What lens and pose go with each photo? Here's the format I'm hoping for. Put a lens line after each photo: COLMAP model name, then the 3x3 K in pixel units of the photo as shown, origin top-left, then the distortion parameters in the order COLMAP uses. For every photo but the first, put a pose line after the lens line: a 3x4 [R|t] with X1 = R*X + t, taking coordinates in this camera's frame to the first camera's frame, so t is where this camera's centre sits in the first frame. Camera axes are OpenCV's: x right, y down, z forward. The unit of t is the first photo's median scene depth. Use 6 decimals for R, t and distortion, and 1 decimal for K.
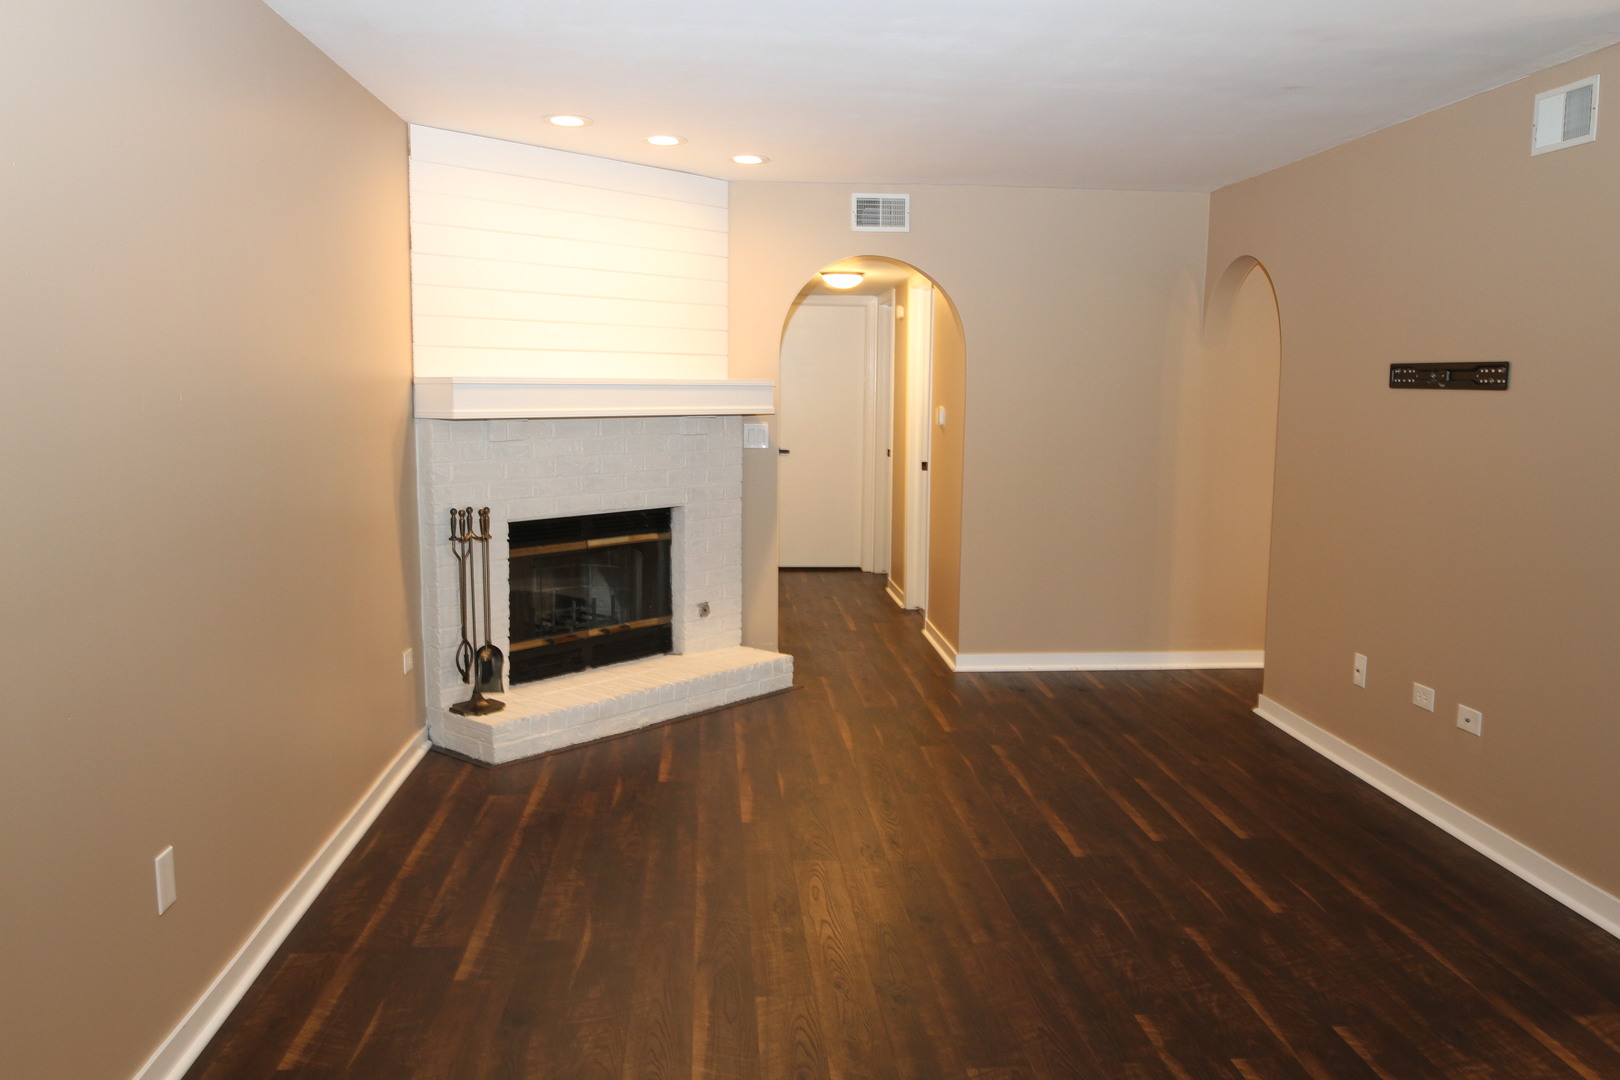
lens RADIAL K [[1277.1, 0, 810.0], [0, 1277.1, 540.0], [0, 0, 1]] dist [-0.005842, -0.040114]
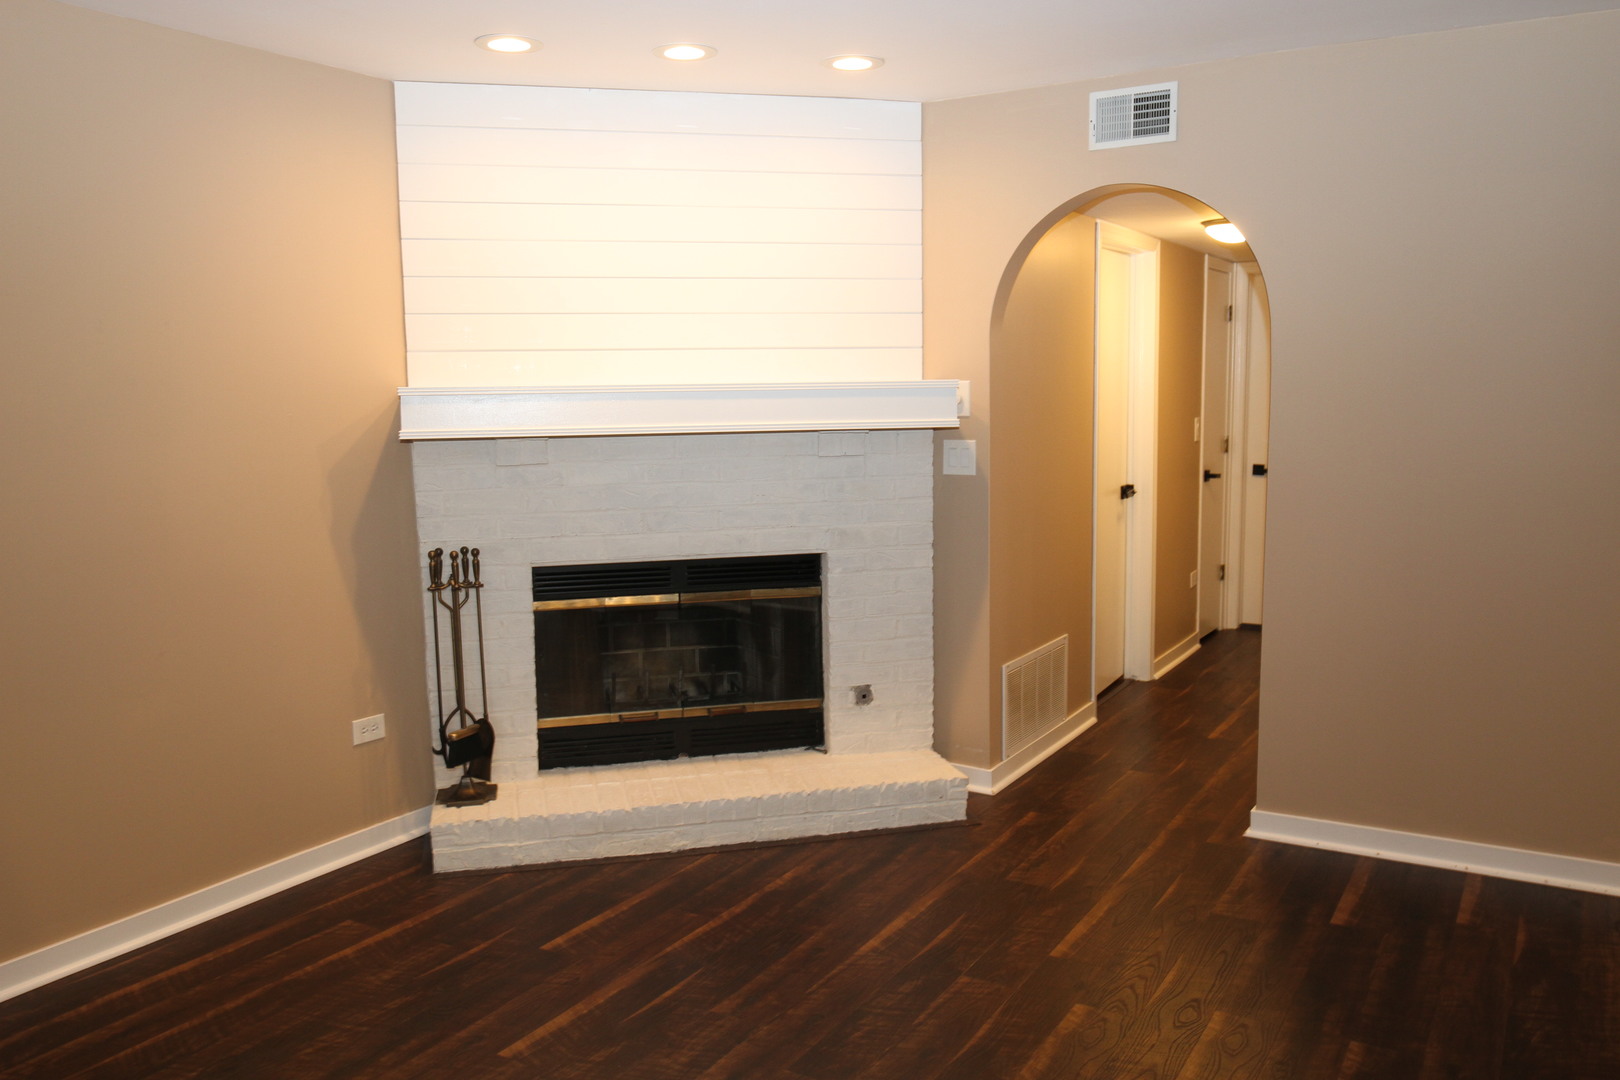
lens RADIAL K [[1277.1, 0, 810.0], [0, 1277.1, 540.0], [0, 0, 1]] dist [-0.005842, -0.040114]
pose [[0.812384, 0.050199, -0.580958, 0.337466], [-0.049981, 0.998616, 0.016397, -0.048221], [0.580977, 0.015716, 0.813768, 0.416124]]
